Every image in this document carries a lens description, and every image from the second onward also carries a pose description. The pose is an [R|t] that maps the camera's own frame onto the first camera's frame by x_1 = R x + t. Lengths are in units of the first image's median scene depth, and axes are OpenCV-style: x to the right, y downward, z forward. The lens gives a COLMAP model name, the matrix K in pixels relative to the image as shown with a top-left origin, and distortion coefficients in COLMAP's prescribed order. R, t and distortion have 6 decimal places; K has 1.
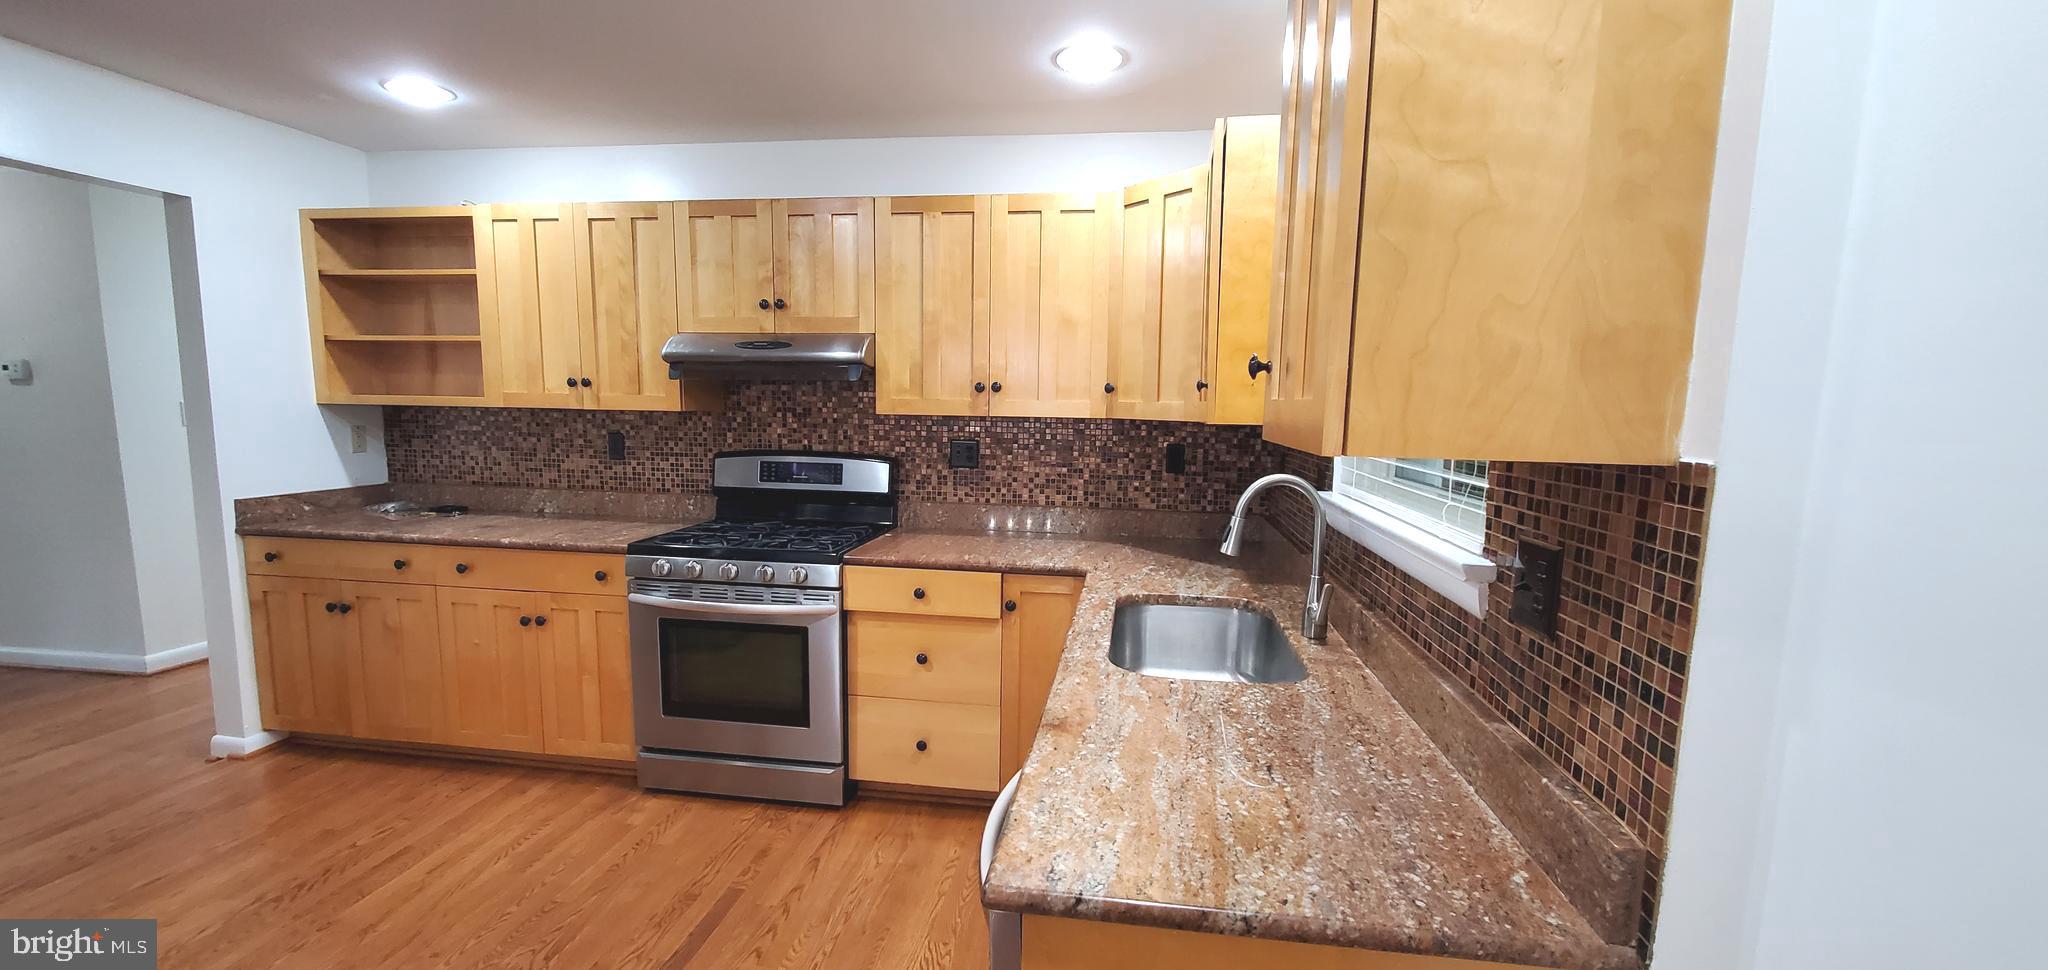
lens RADIAL K [[815.4, 0, 1028.0], [0, 815.4, 496.0], [0, 0, 1]] dist [-0.000746, 0.000143]
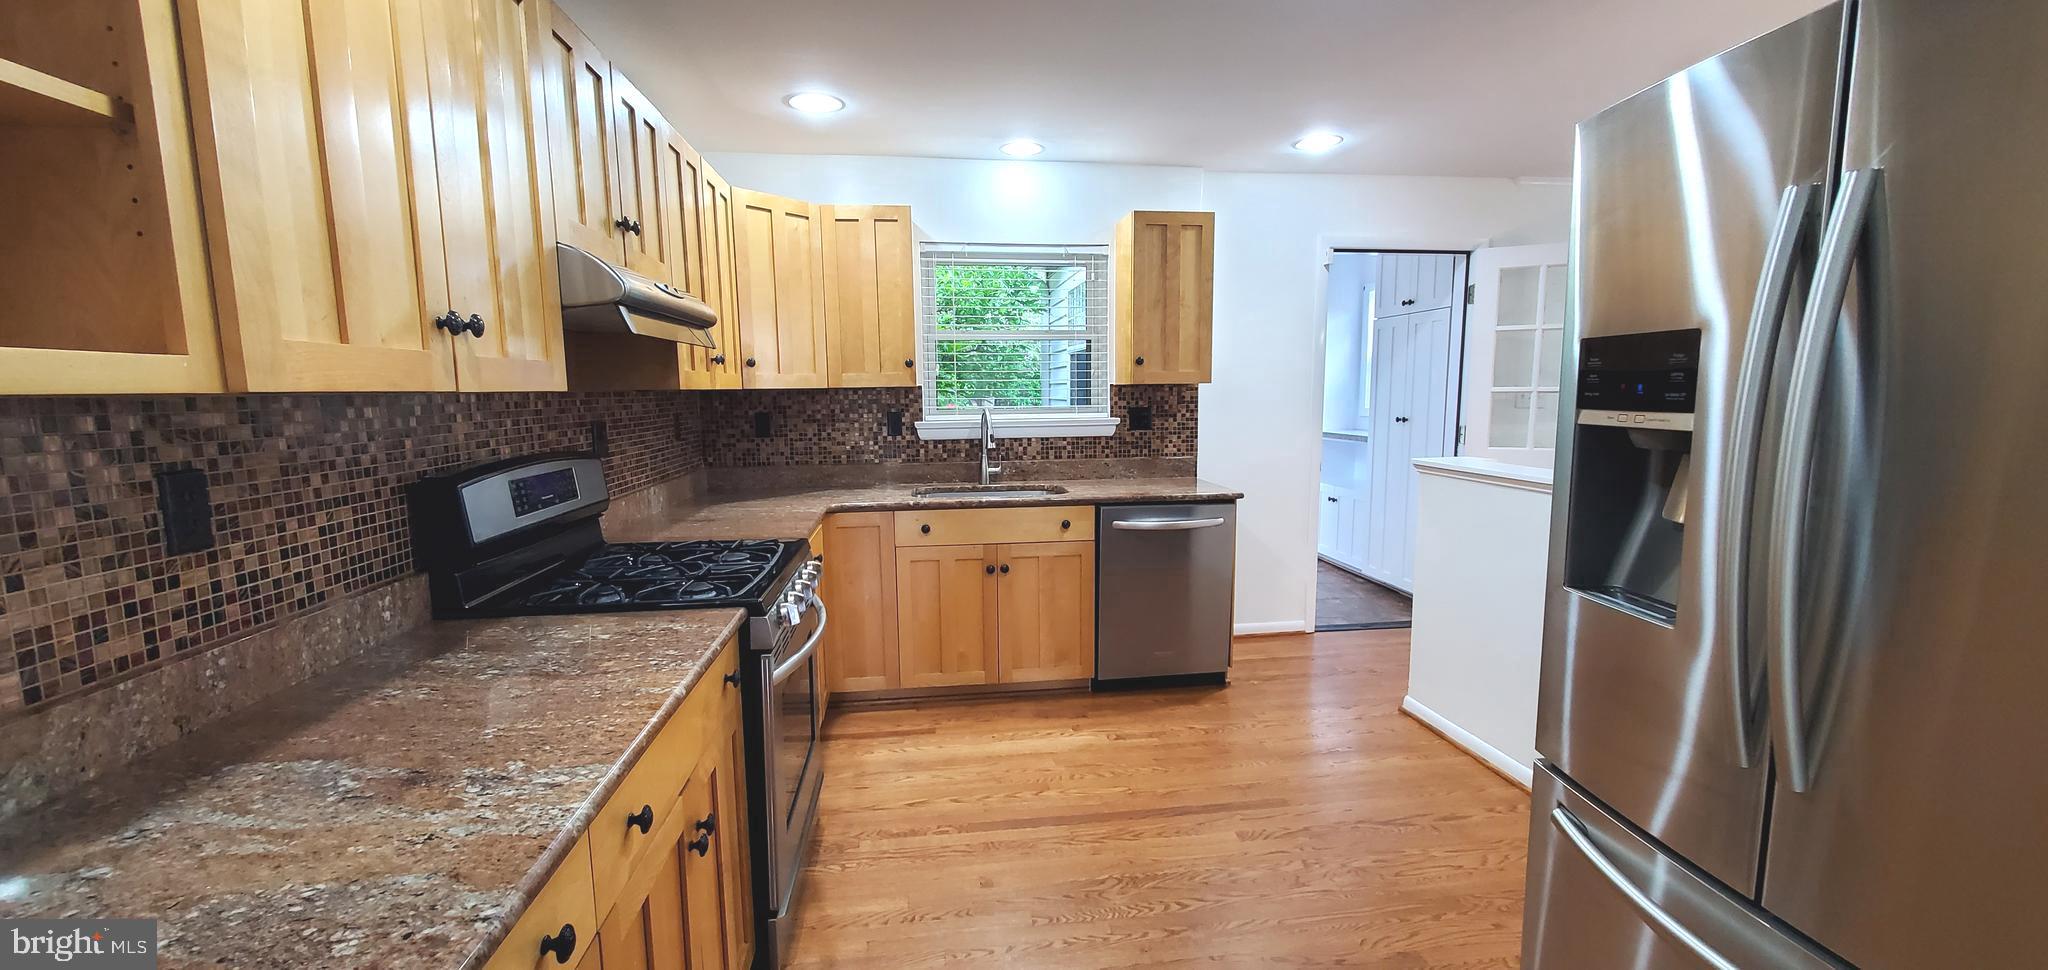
lens RADIAL K [[815.4, 0, 1028.0], [0, 815.4, 496.0], [0, 0, 1]] dist [-0.000746, 0.000143]
pose [[-0.266145, -0.142100, 0.953401, -0.910660], [0.116253, 0.977123, 0.178088, -0.086409], [-0.956897, 0.158233, -0.243537, 0.759297]]
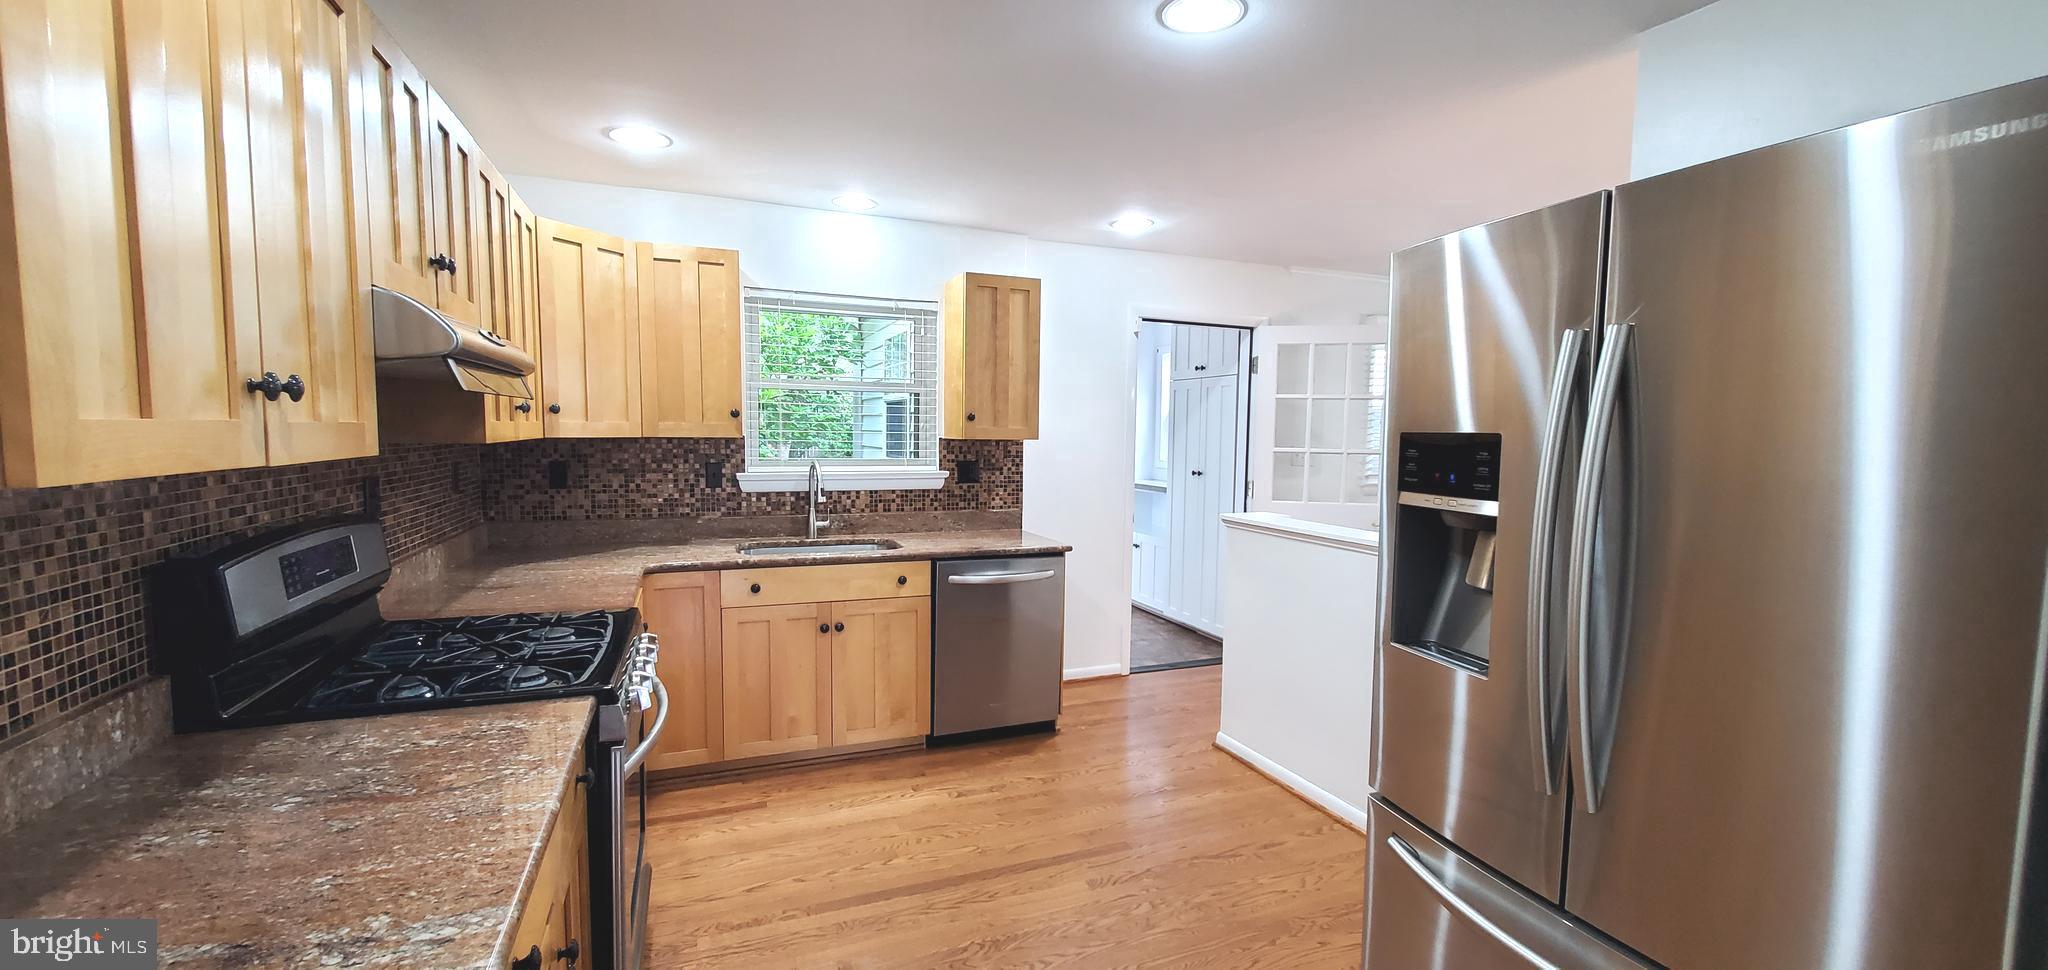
lens RADIAL K [[815.4, 0, 1028.0], [0, 815.4, 496.0], [0, 0, 1]] dist [-0.000746, 0.000143]
pose [[-0.499436, -0.097082, 0.860894, -0.894821], [0.075089, 0.985112, 0.154651, -0.111327], [-0.863091, 0.141882, -0.484711, 0.810601]]
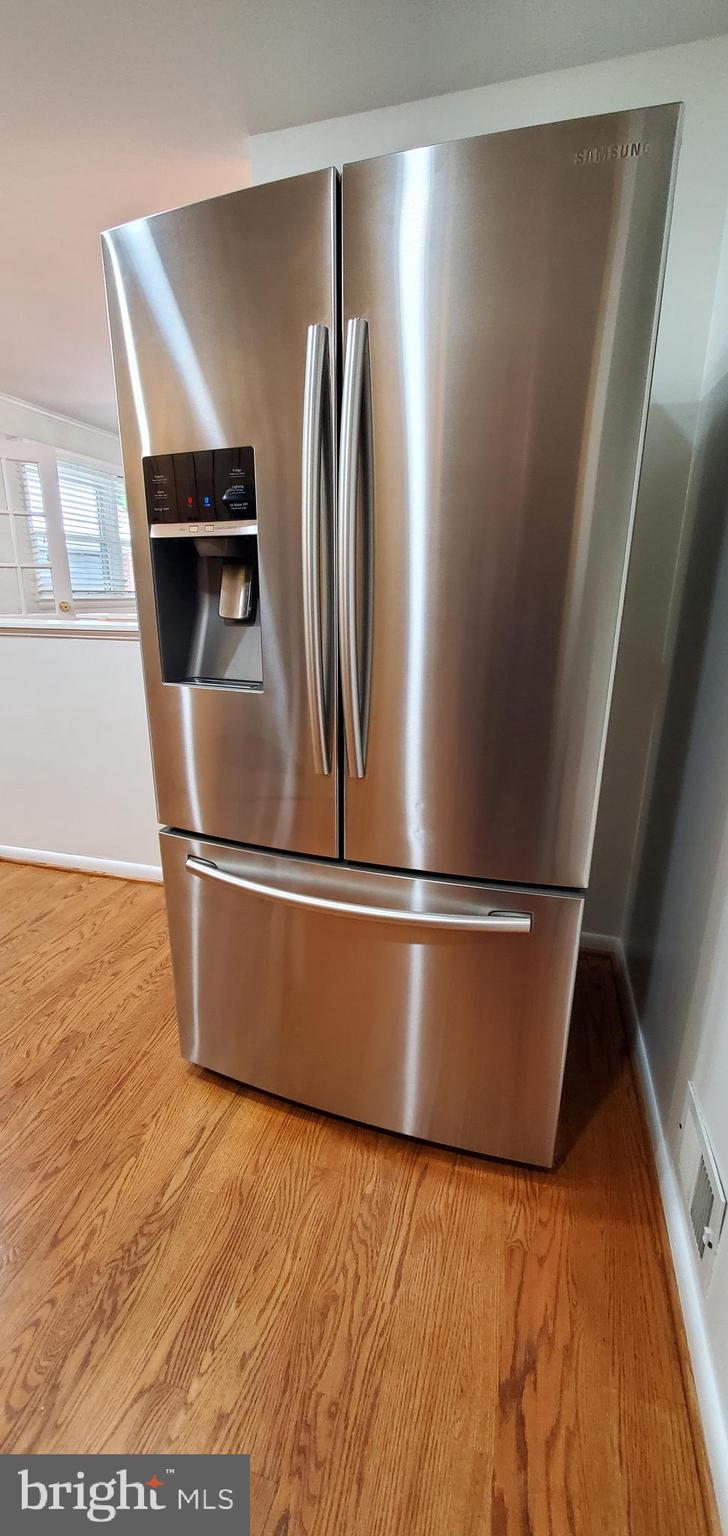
lens RADIAL K [[611.5, 0, 348.4], [0, 611.5, 770.4], [0, 0, 1]] dist [-0.000746, 0.000143]
pose [[-0.986244, -0.069687, 0.149887, -0.769495], [-0.004856, 0.918609, 0.395138, -0.036086], [-0.165224, 0.388975, -0.906311, 0.743485]]
